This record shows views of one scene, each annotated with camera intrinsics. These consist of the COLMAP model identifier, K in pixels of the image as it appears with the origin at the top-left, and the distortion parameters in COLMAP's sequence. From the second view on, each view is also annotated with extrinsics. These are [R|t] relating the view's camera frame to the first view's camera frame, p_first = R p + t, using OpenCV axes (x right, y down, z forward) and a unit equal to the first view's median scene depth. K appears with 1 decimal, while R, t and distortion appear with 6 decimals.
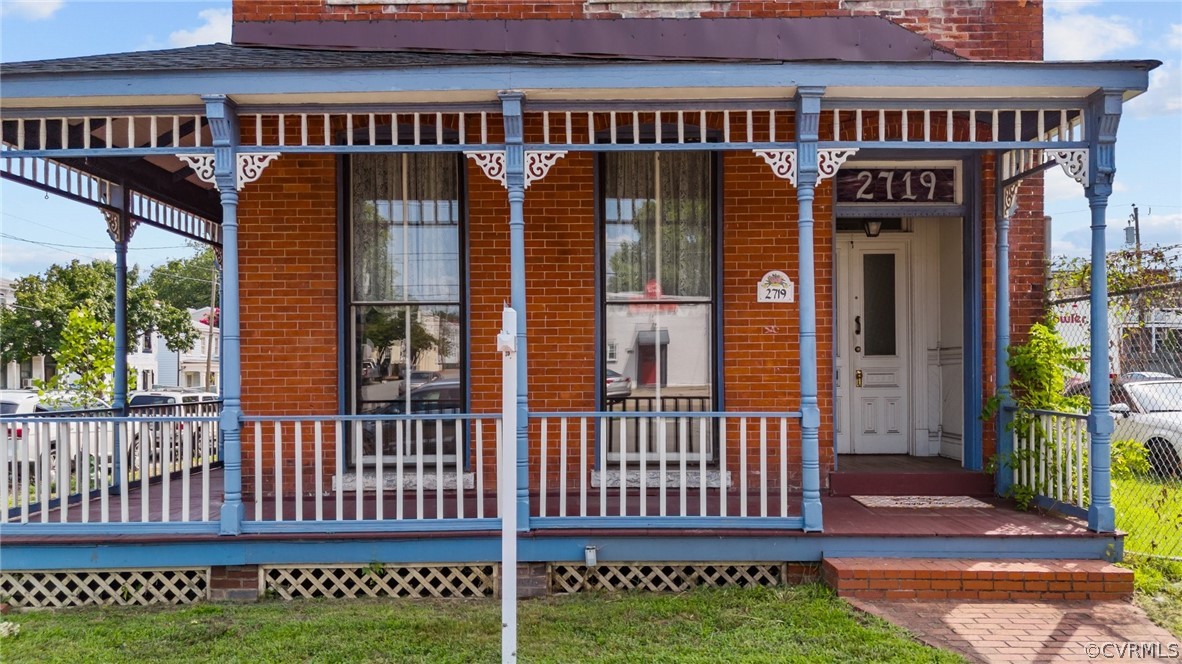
lens RADIAL K [[886.9, 0, 589.7], [0, 886.9, 373.9], [0, 0, 1]] dist [0.059119, -0.061788]
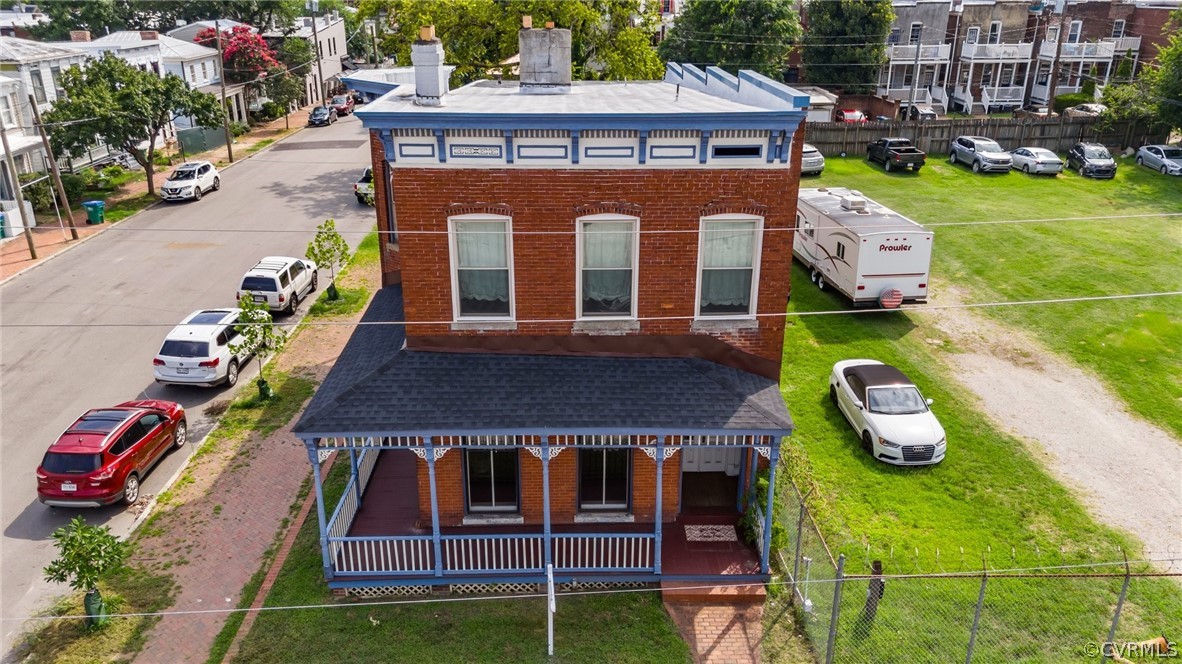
lens RADIAL K [[875.6, 0, 591.0], [0, 875.6, 332.0], [0, 0, 1]] dist [0.062482, -0.064395]
pose [[0.999556, -0.000471, 0.029787, -0.027413], [-0.010478, 0.930427, 0.366328, -1.436267], [-0.027887, -0.366477, 0.930009, -1.165979]]
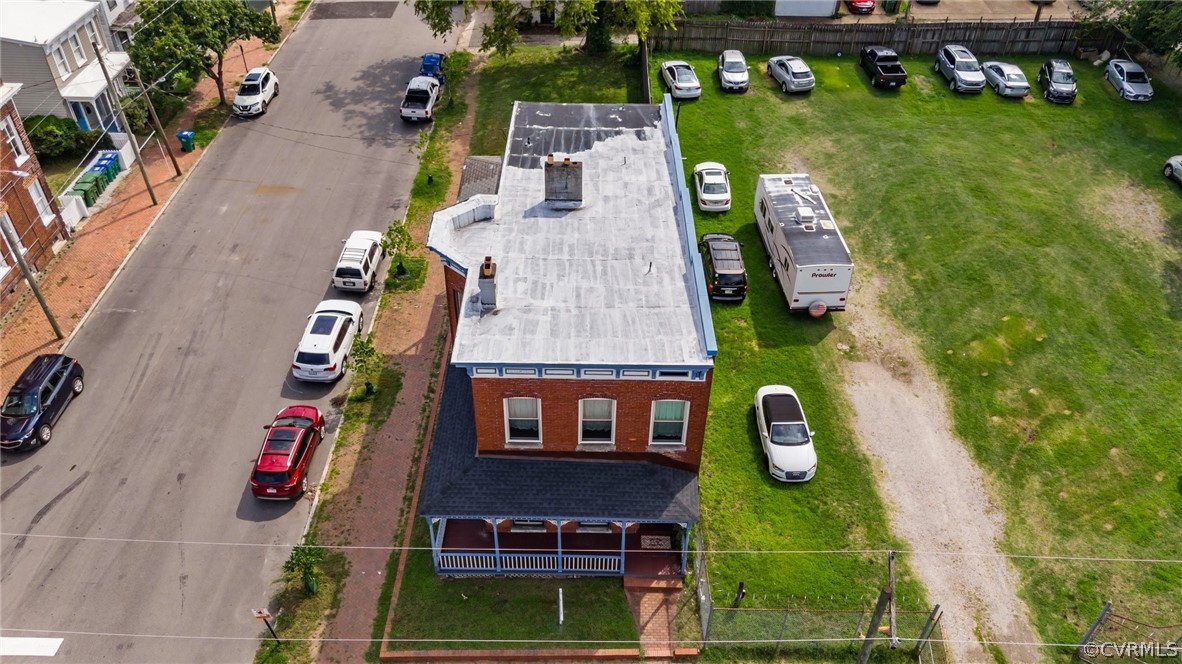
lens RADIAL K [[875.6, 0, 591.0], [0, 875.6, 332.0], [0, 0, 1]] dist [0.062482, -0.064395]
pose [[0.999778, 0.018298, 0.010427, 0.013362], [-0.020747, 0.770641, 0.636931, -3.706433], [0.003619, -0.637006, 0.770850, -1.751076]]
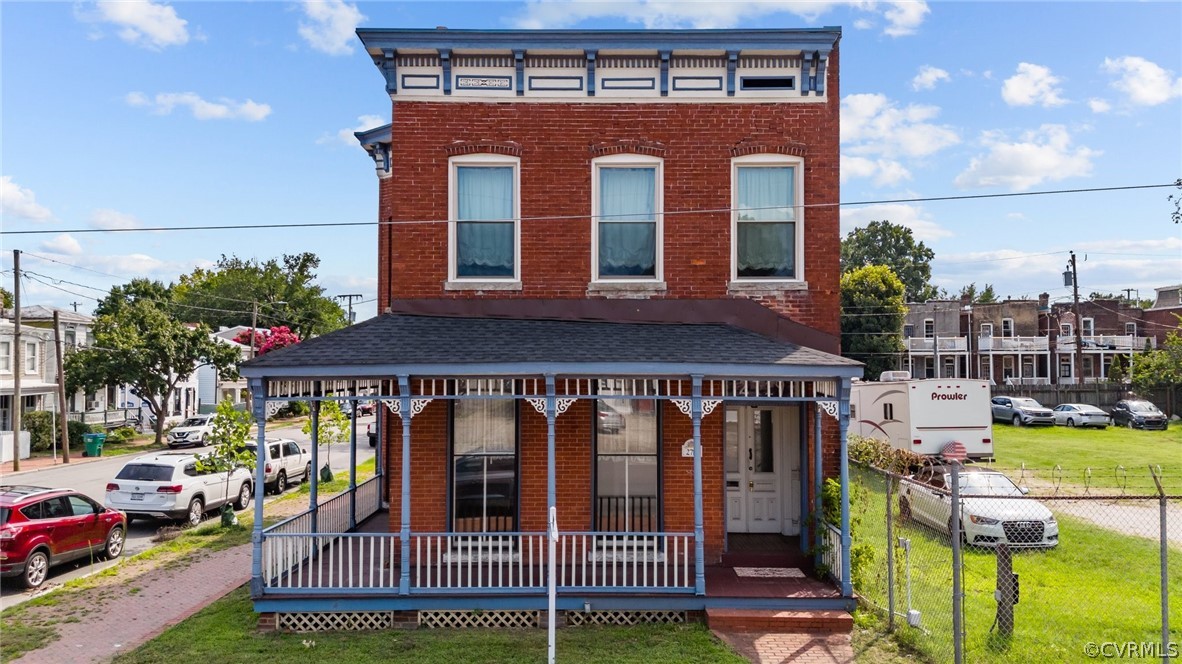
lens RADIAL K [[882.2, 0, 591.0], [0, 882.2, 332.0], [0, 0, 1]] dist [0.042868, -0.032181]
pose [[0.999972, 0.007380, 0.001537, 0.001496], [-0.007312, 0.999160, -0.040310, -0.316428], [-0.001833, 0.040298, 0.999186, -0.959212]]
